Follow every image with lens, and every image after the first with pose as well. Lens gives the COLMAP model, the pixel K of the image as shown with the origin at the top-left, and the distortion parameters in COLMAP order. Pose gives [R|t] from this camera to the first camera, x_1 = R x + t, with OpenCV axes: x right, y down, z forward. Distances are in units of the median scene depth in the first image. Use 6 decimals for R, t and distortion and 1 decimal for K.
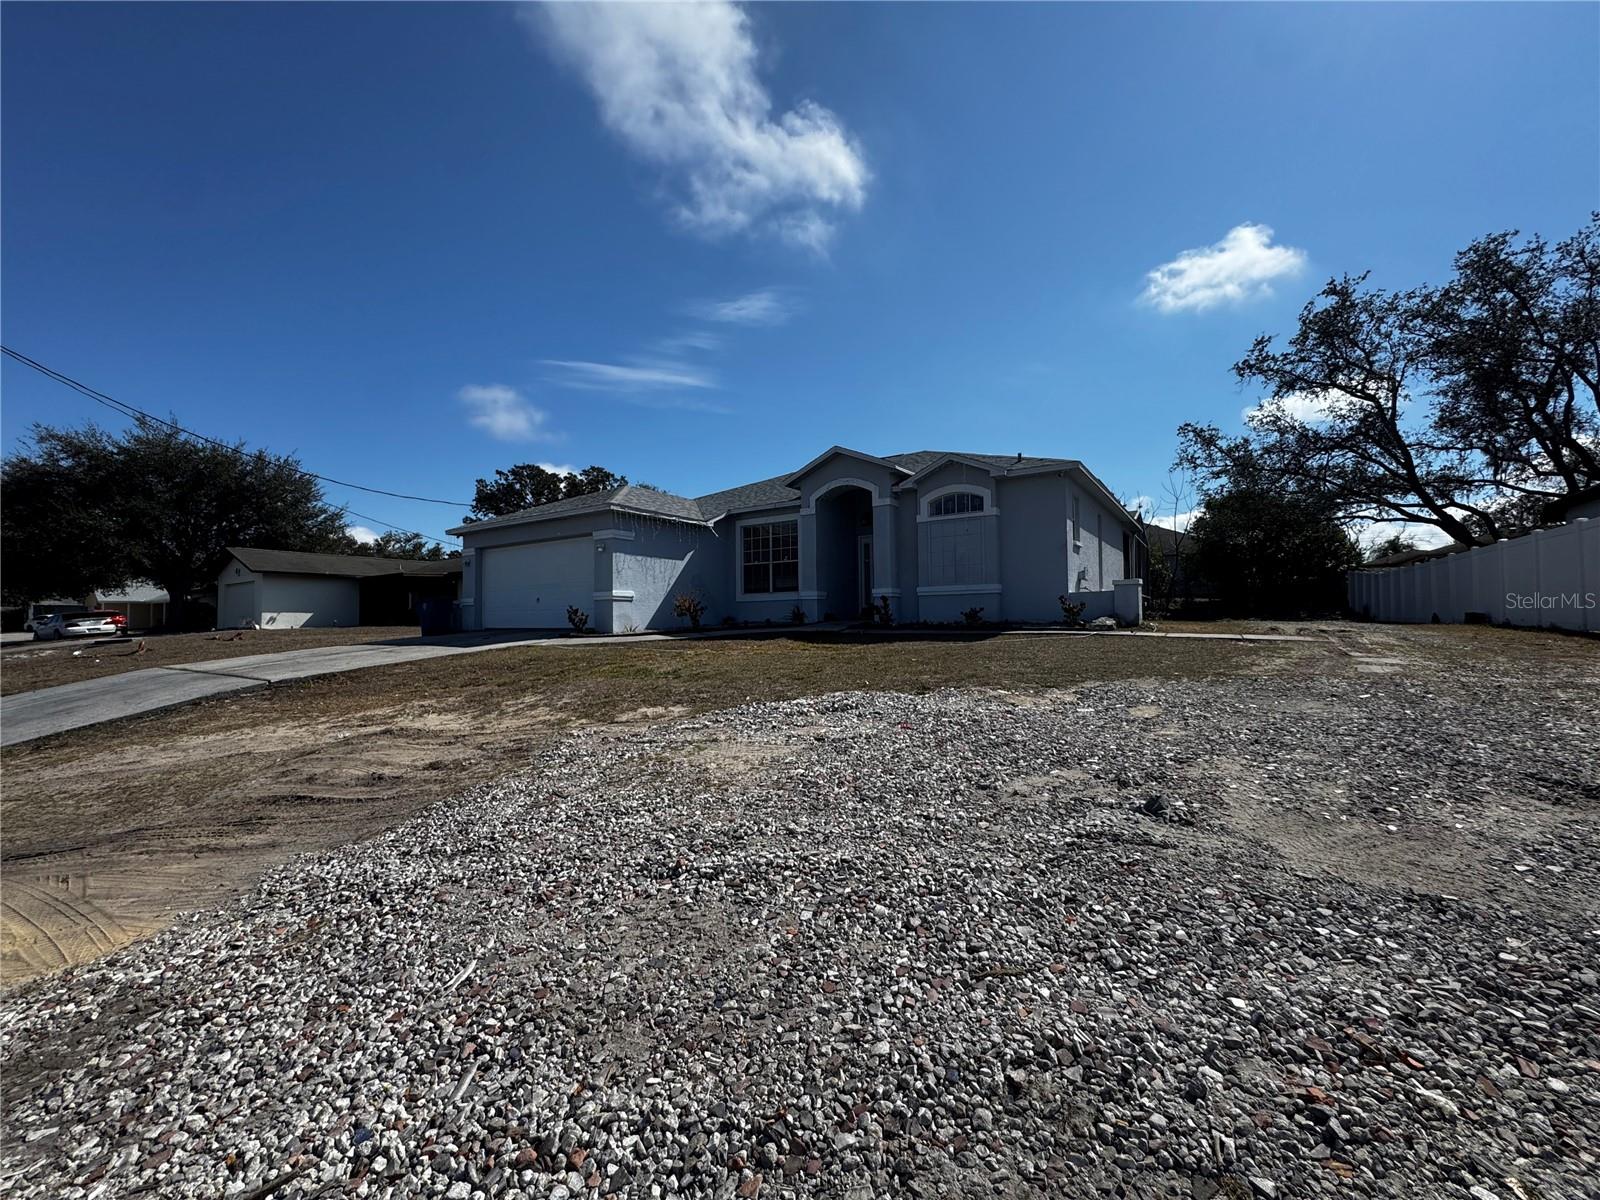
lens RADIAL K [[651.6, 0, 800.0], [0, 651.6, 600.0], [0, 0, 1]] dist [0.008594, 0.000040]
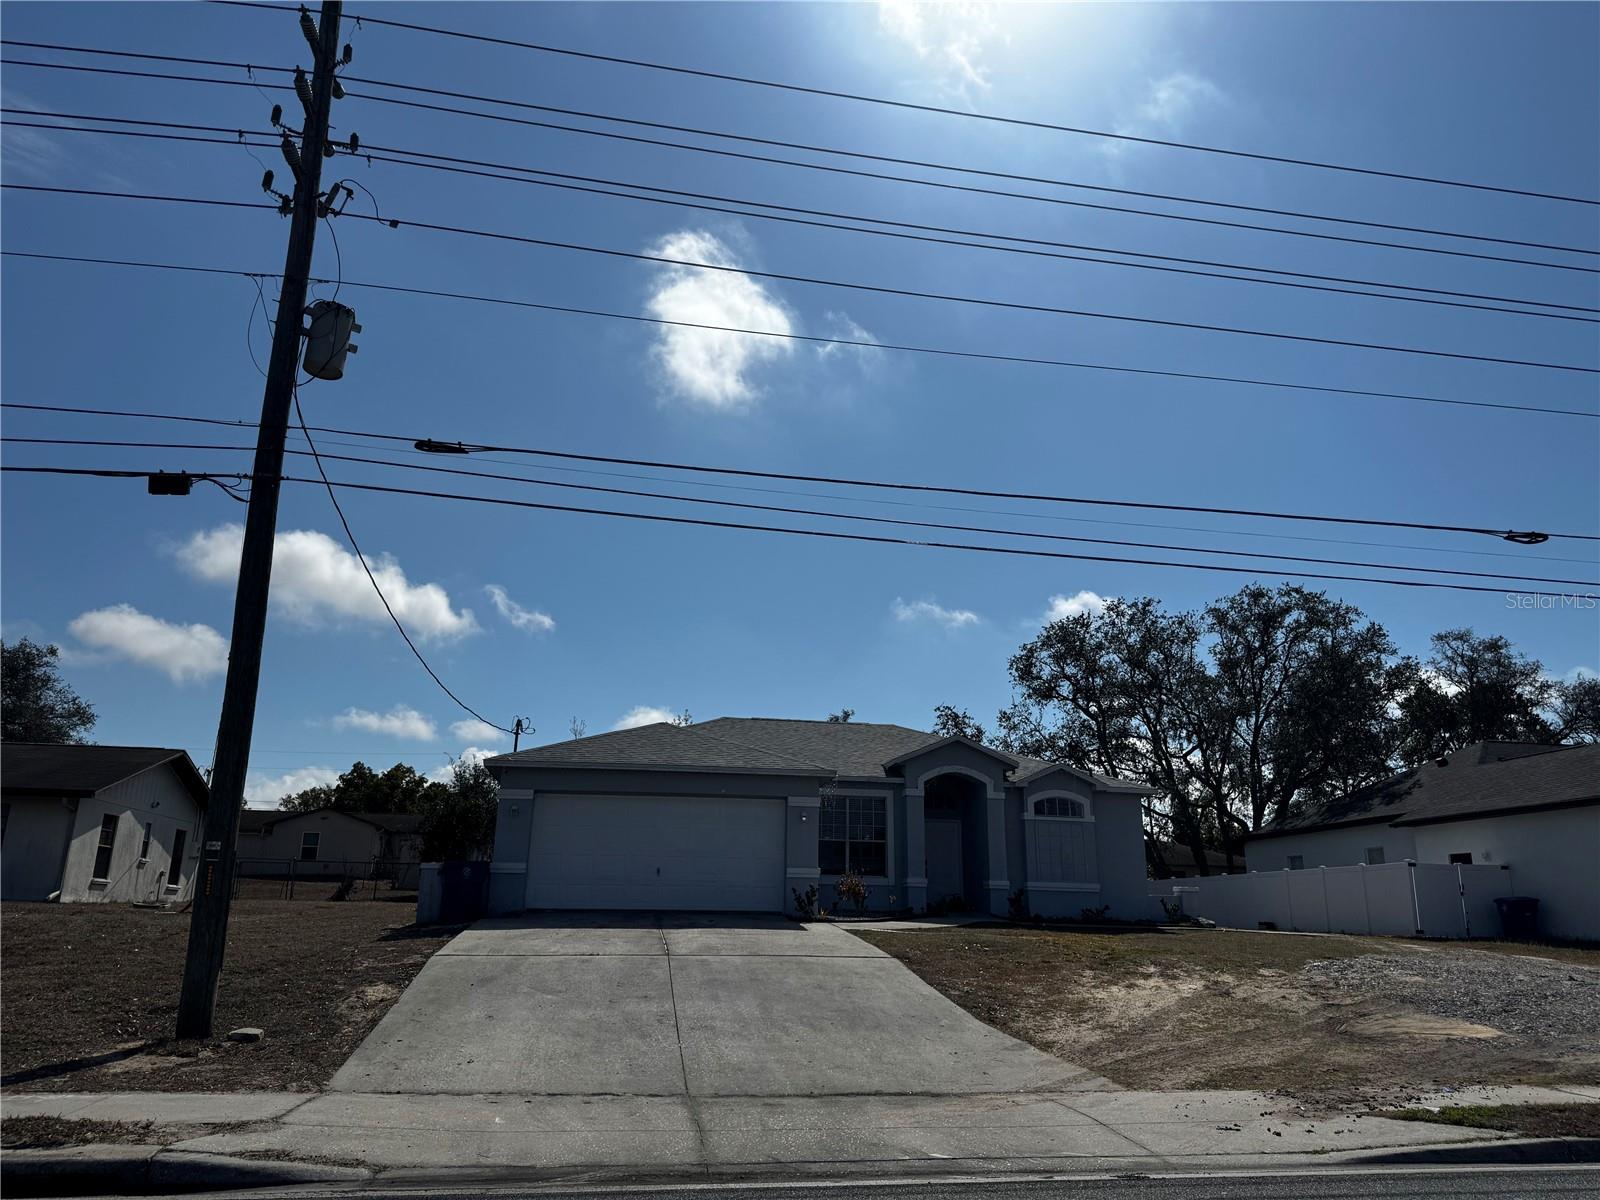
lens RADIAL K [[1115.9, 0, 800.0], [0, 1115.9, 600.0], [0, 0, 1]] dist [0.084755, -0.110932]
pose [[0.719881, 0.214756, 0.660038, -1.257656], [-0.043447, 0.963008, -0.265947, 0.037492], [-0.692736, 0.162773, 0.702582, -0.099378]]
